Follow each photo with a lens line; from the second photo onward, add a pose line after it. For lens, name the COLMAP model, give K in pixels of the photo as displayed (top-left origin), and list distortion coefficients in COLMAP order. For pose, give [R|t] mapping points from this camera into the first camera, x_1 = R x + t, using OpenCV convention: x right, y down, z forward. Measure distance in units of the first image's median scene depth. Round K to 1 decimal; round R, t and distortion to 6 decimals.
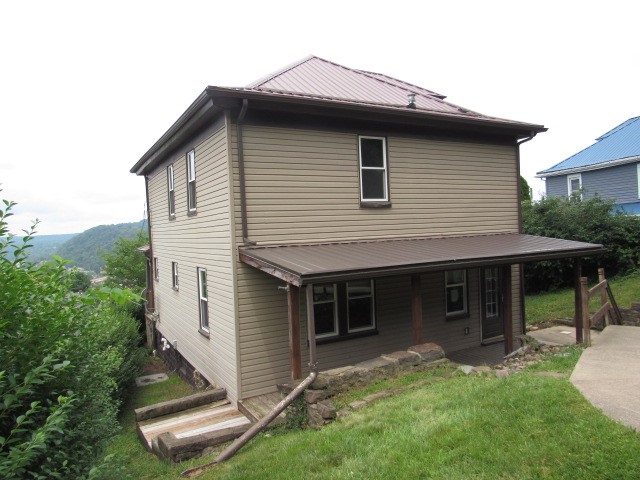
lens RADIAL K [[450.0, 0, 317.2], [0, 450.0, 239.4], [0, 0, 1]] dist [-0.012363, -0.000975]
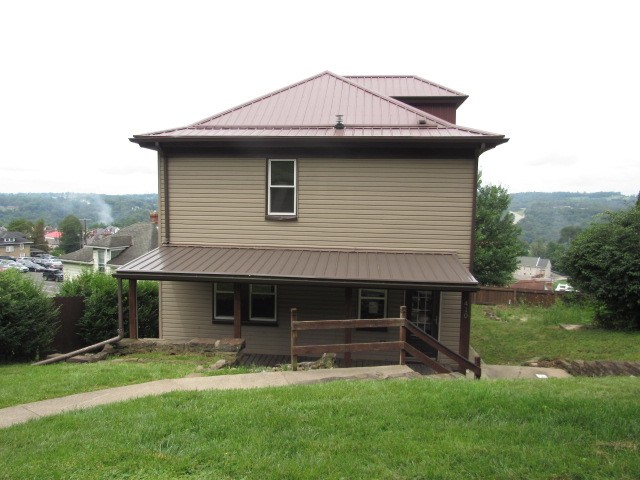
lens RADIAL K [[450.0, 0, 317.9], [0, 450.0, 240.6], [0, 0, 1]] dist [-0.012363, -0.000975]
pose [[0.827205, 0.101627, -0.552634, 0.852488], [-0.062448, 0.994043, 0.089326, -0.127836], [0.558420, -0.039380, 0.828623, 0.079815]]
